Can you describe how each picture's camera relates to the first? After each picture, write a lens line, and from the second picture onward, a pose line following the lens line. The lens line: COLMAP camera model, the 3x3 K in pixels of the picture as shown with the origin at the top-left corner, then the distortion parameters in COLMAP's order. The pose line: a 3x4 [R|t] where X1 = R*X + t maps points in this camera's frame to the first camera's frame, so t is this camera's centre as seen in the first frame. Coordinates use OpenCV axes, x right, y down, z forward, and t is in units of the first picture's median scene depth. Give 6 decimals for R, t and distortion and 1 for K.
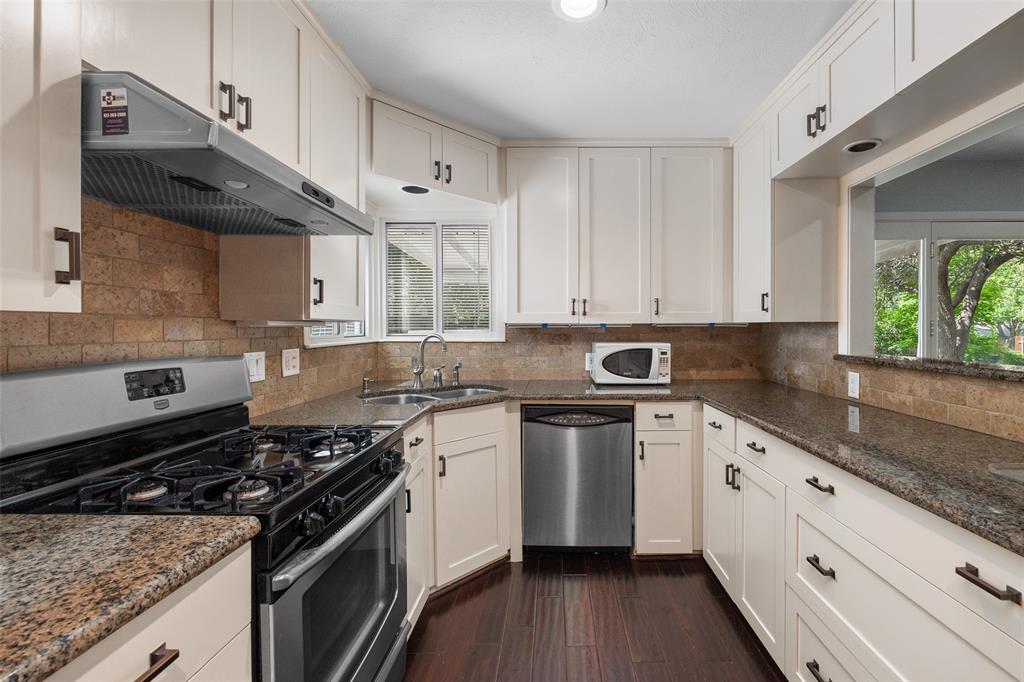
lens RADIAL K [[446.0, 0, 544.4], [0, 446.0, 324.8], [0, 0, 1]] dist [-0.000342, -0.000045]
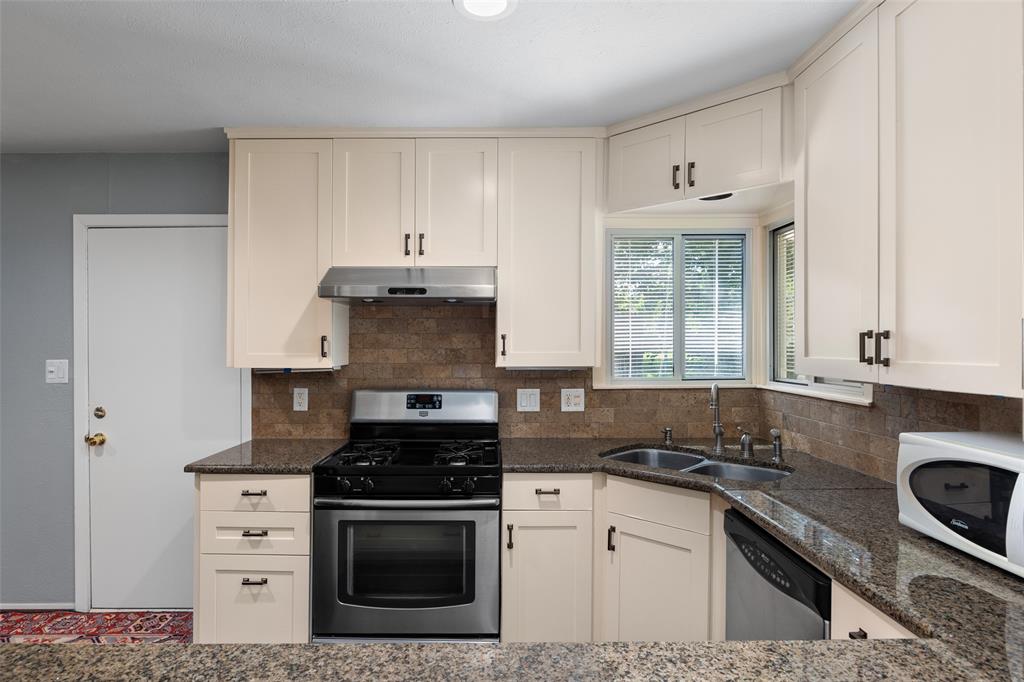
lens RADIAL K [[551.0, 0, 512.0], [0, 551.0, 341.0], [0, 0, 1]] dist [-0.000264, 0.000059]
pose [[0.027132, -0.003719, -0.999625, 1.133687], [0.008374, 0.999959, -0.003493, -0.086556], [0.999597, -0.008276, 0.027162, 1.062511]]
